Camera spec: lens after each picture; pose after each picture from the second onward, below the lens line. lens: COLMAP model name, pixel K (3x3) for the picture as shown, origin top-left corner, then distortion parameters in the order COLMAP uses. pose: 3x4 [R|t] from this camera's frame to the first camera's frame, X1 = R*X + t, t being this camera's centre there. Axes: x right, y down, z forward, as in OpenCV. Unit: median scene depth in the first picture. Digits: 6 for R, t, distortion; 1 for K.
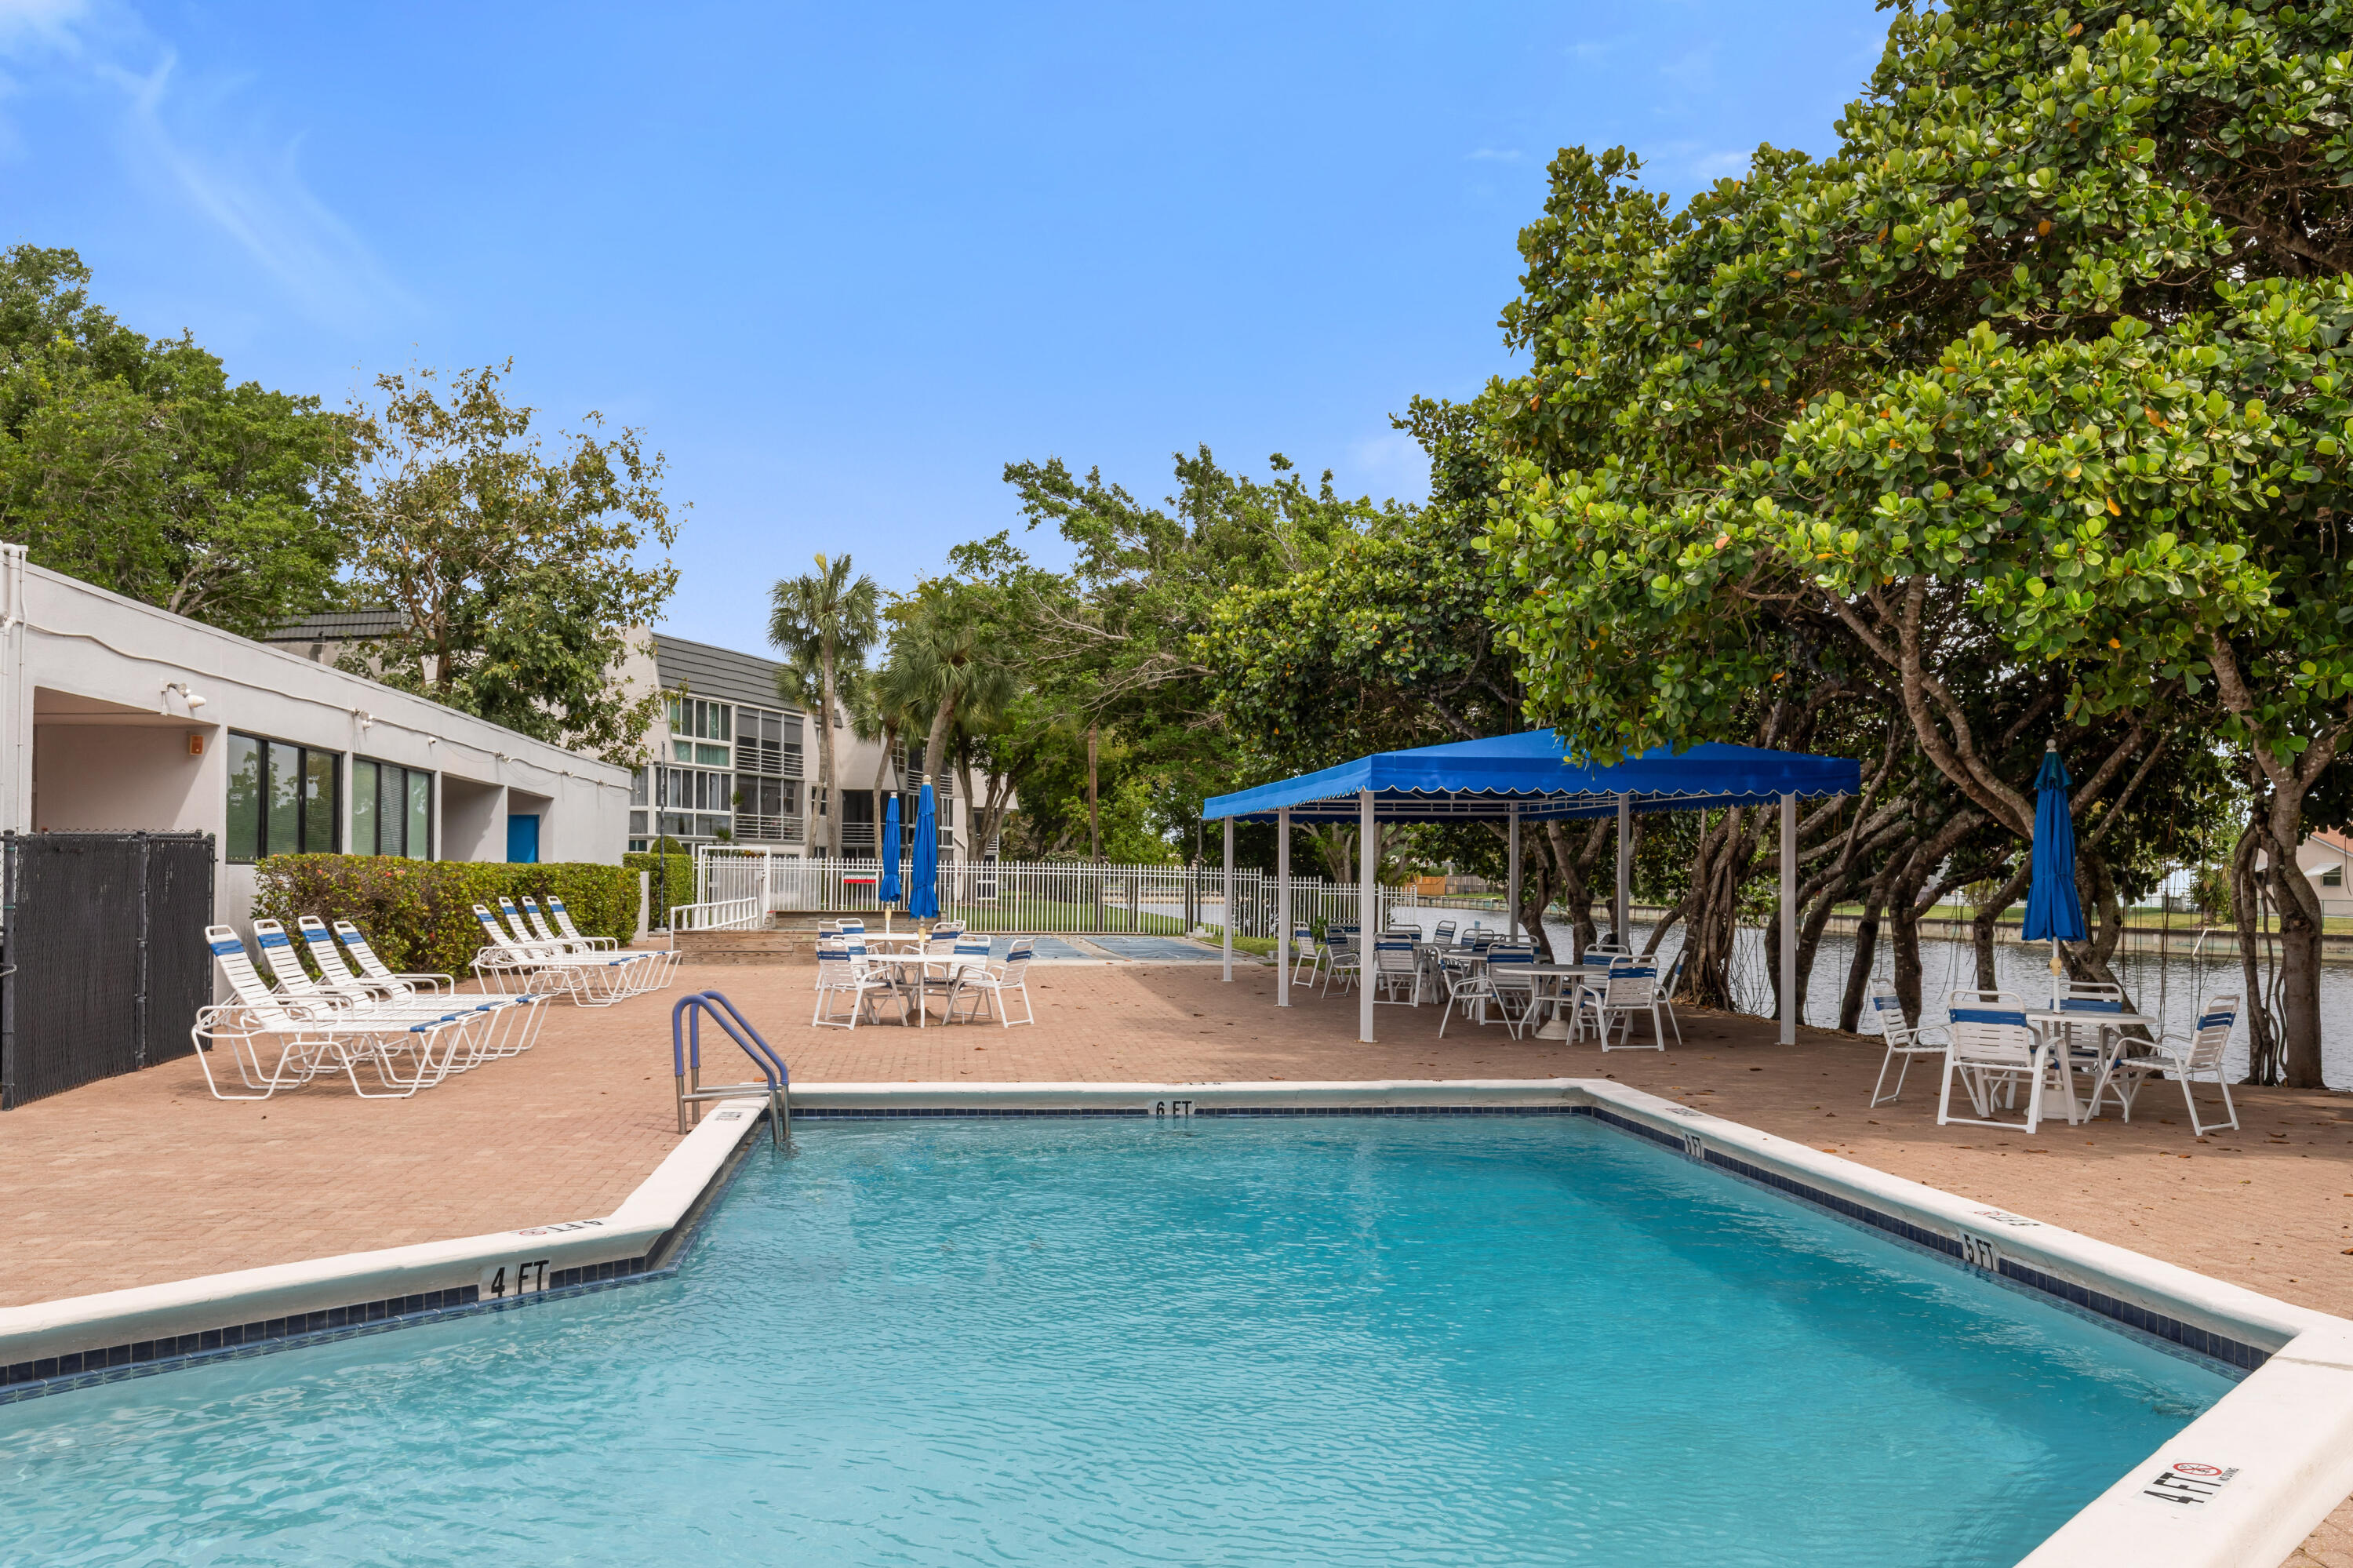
lens RADIAL K [[2046.4, 0, 1175.6], [0, 2046.4, 789.9], [0, 0, 1]] dist [-0.002279, -0.000371]
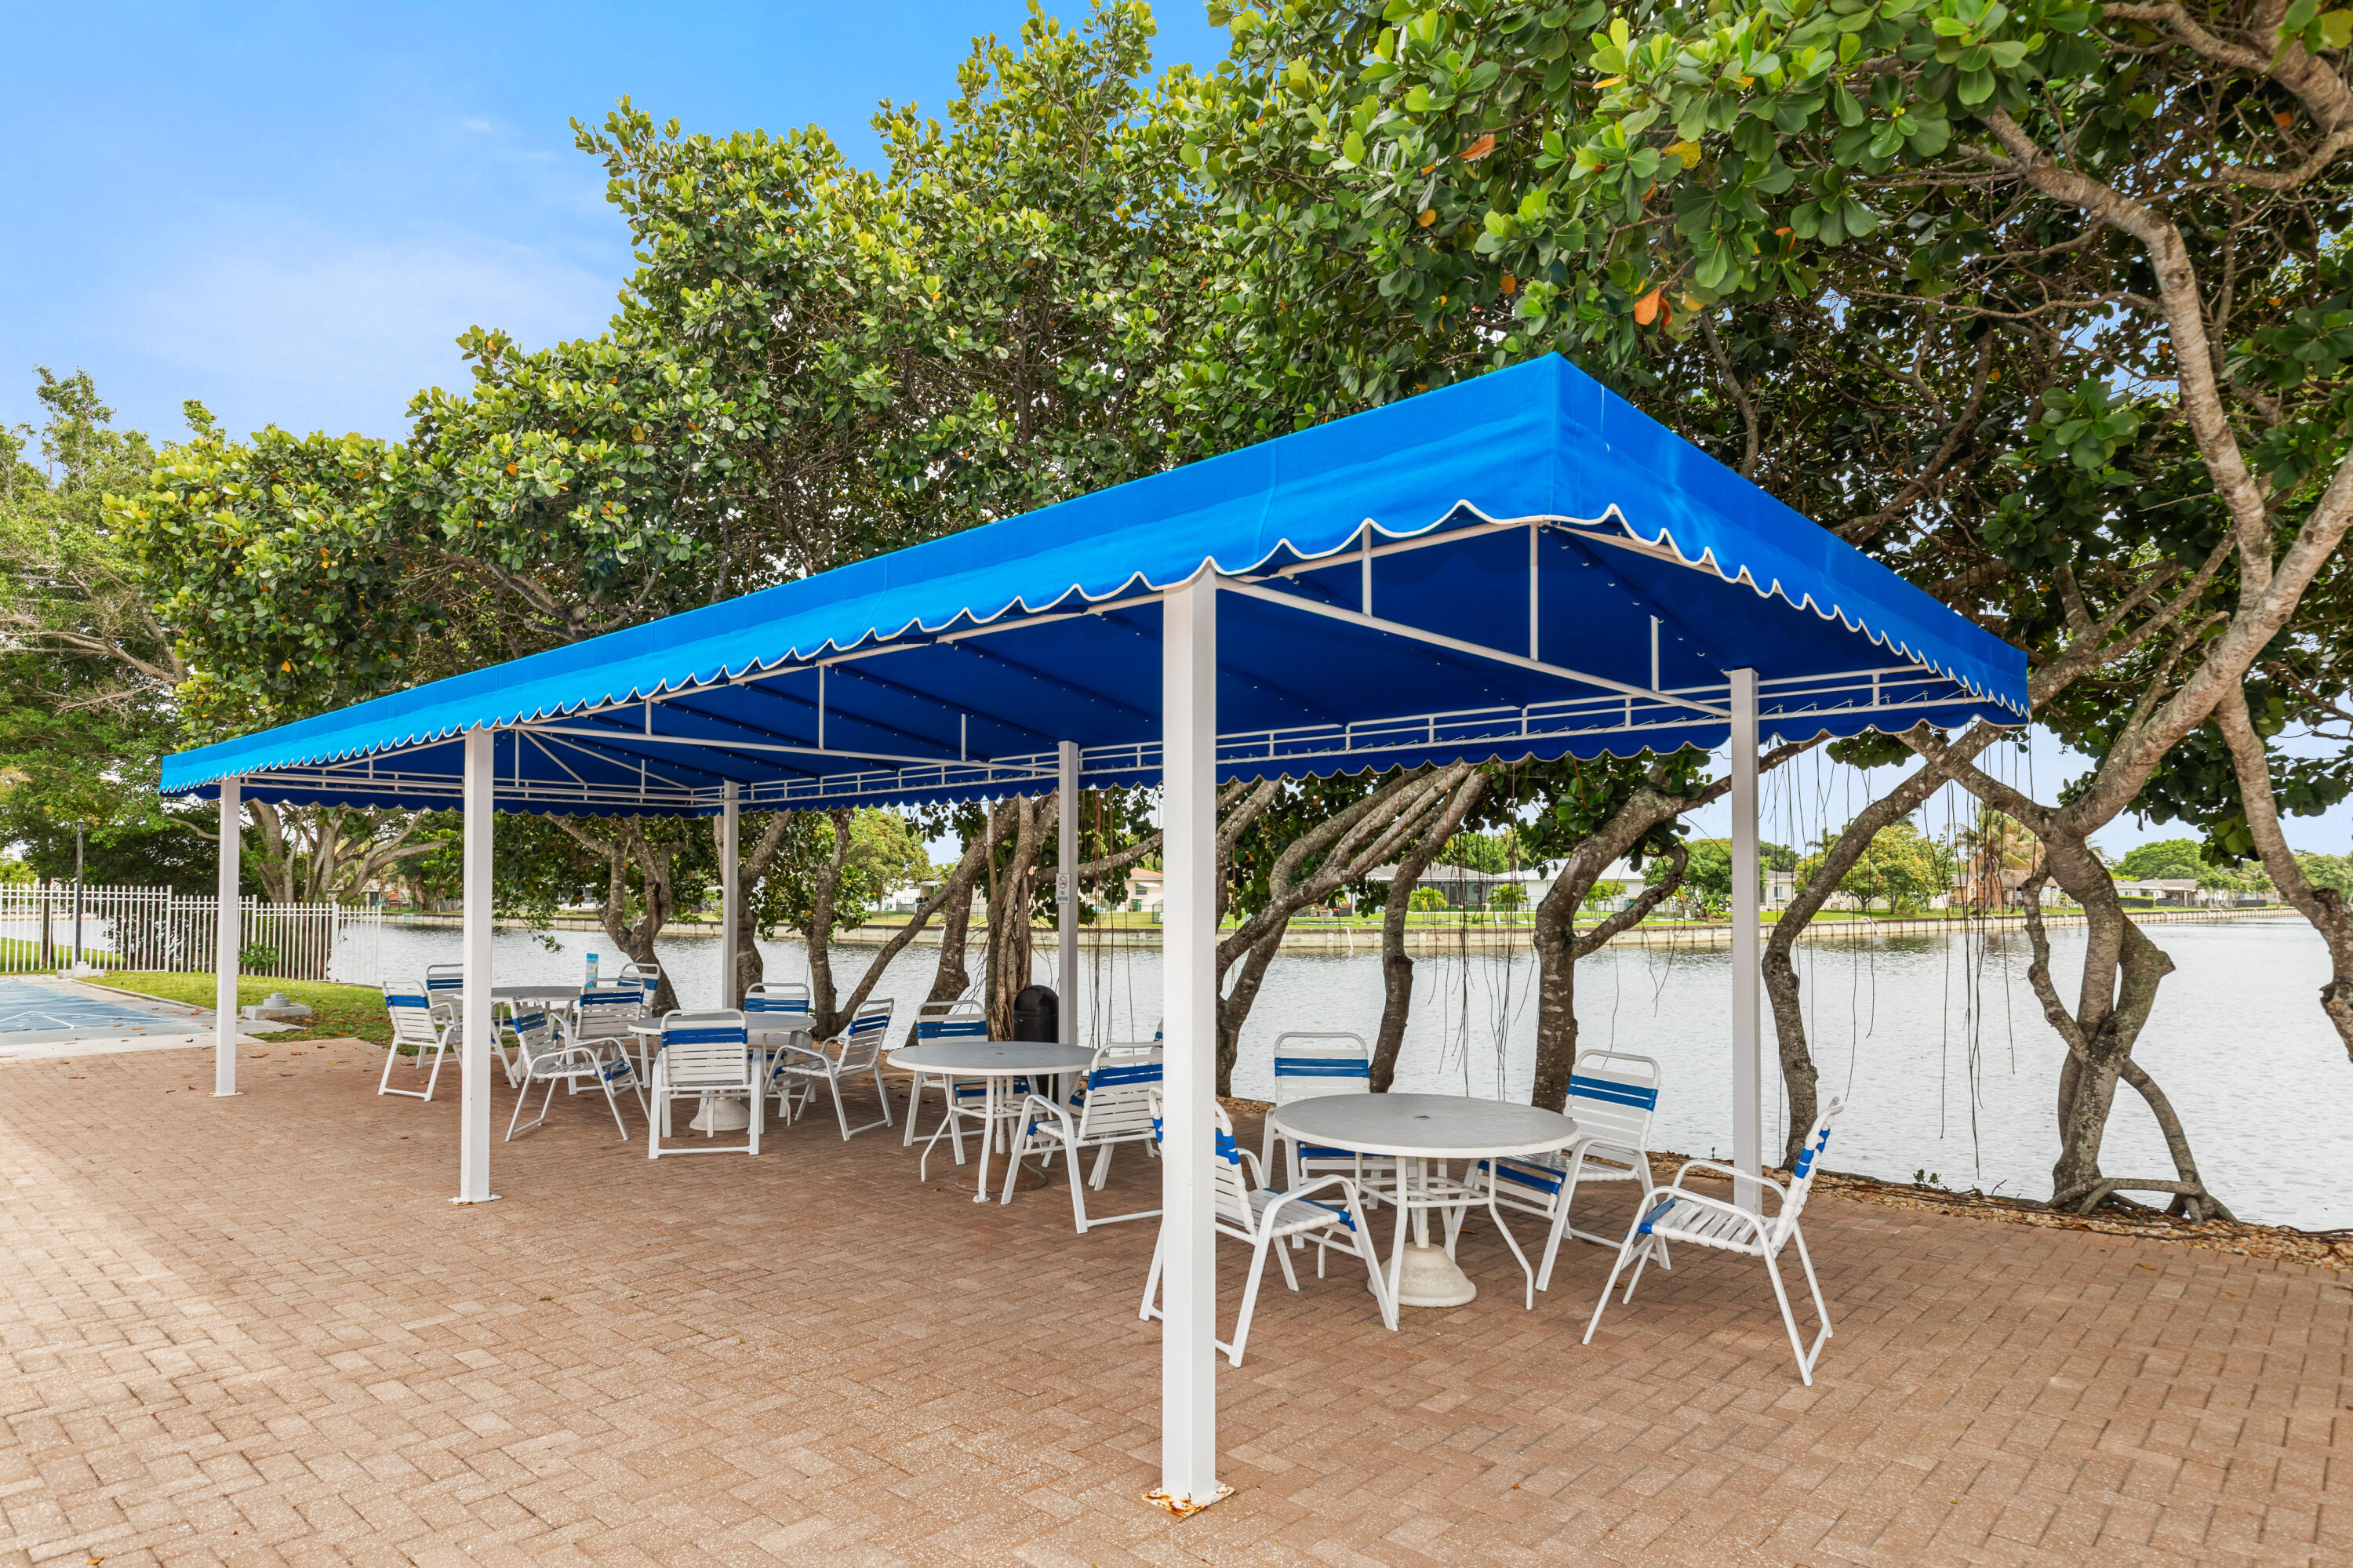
lens RADIAL K [[1374.7, 0, 1180.9], [0, 1374.7, 873.4], [0, 0, 1]] dist [0.002725, 0.001651]
pose [[0.758986, 0.009343, 0.651040, -0.017444], [-0.025684, 0.999548, 0.015598, 0.021868], [-0.650601, -0.028560, 0.758883, 0.496232]]
